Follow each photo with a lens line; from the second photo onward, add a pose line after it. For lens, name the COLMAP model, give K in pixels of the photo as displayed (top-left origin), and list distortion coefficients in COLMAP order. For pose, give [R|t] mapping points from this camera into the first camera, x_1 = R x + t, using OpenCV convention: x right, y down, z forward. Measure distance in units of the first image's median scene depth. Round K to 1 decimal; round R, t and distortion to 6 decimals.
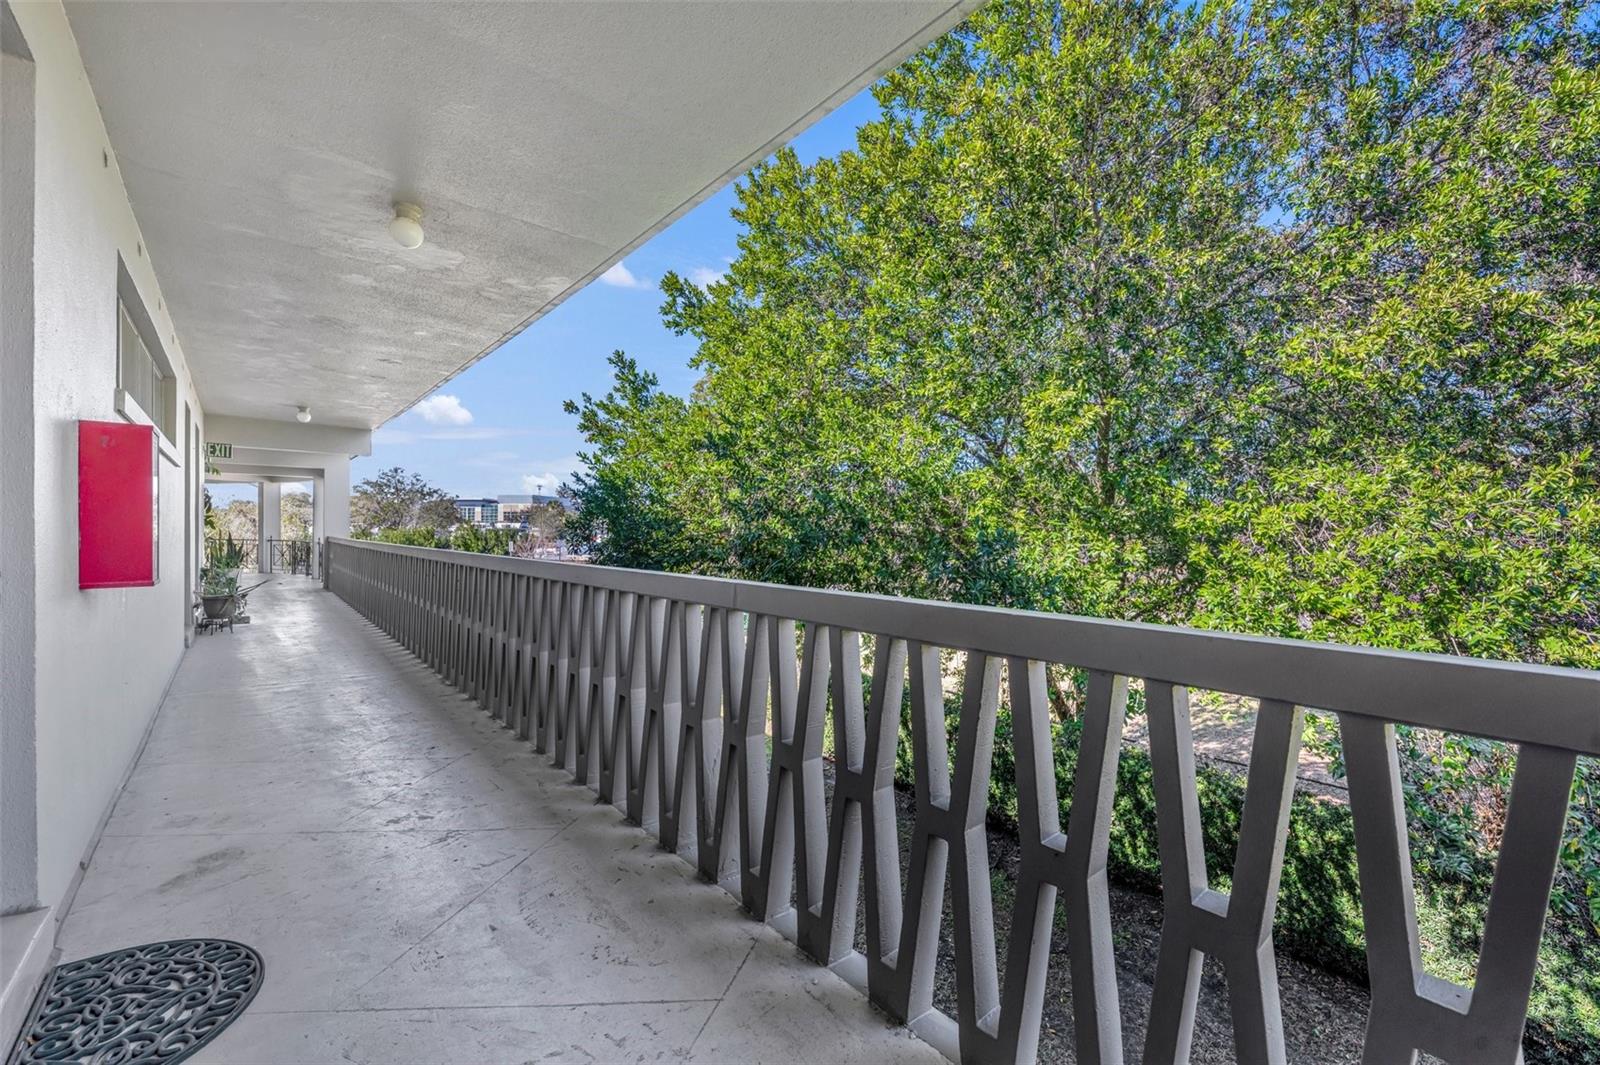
lens RADIAL K [[698.5, 0, 812.5], [0, 698.5, 535.4], [0, 0, 1]] dist [0.004356, 0.000339]
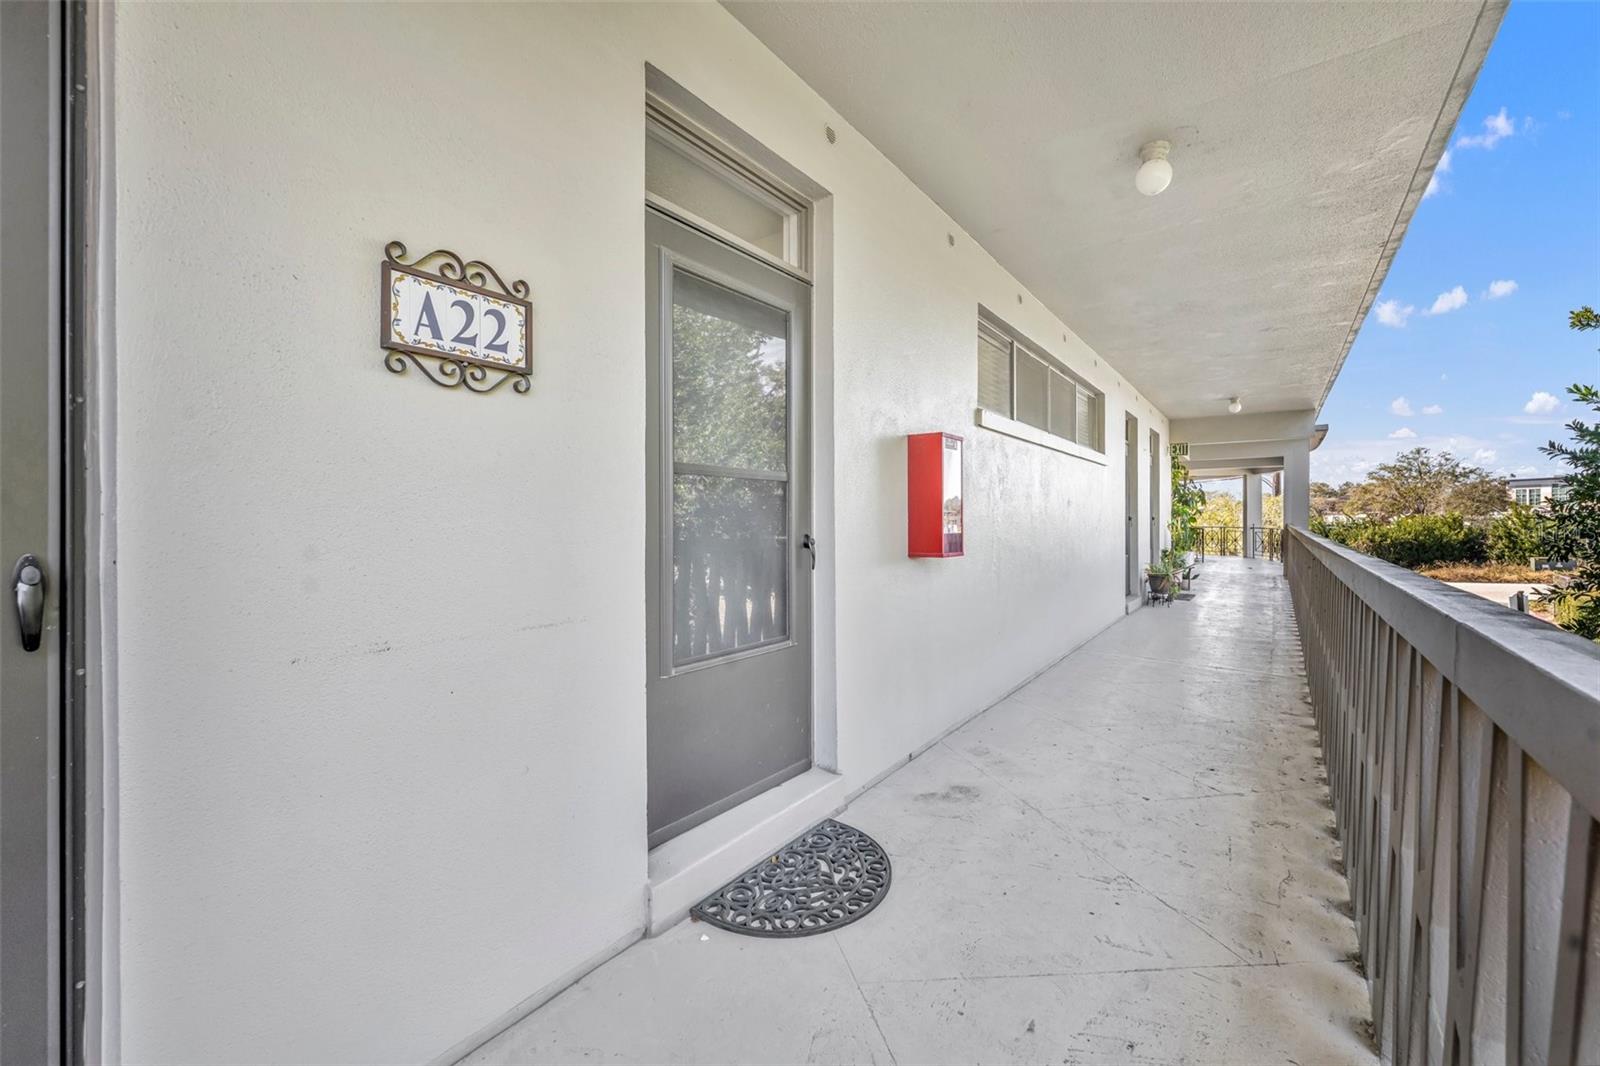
lens RADIAL K [[640.8, 0, 798.3], [0, 640.8, 521.9], [0, 0, 1]] dist [-0.000464, -0.000034]
pose [[0.236882, -0.001065, -0.971538, 0.042176], [-0.002974, 0.999994, -0.001822, 0.003428], [0.971534, 0.003321, 0.236877, 0.153949]]
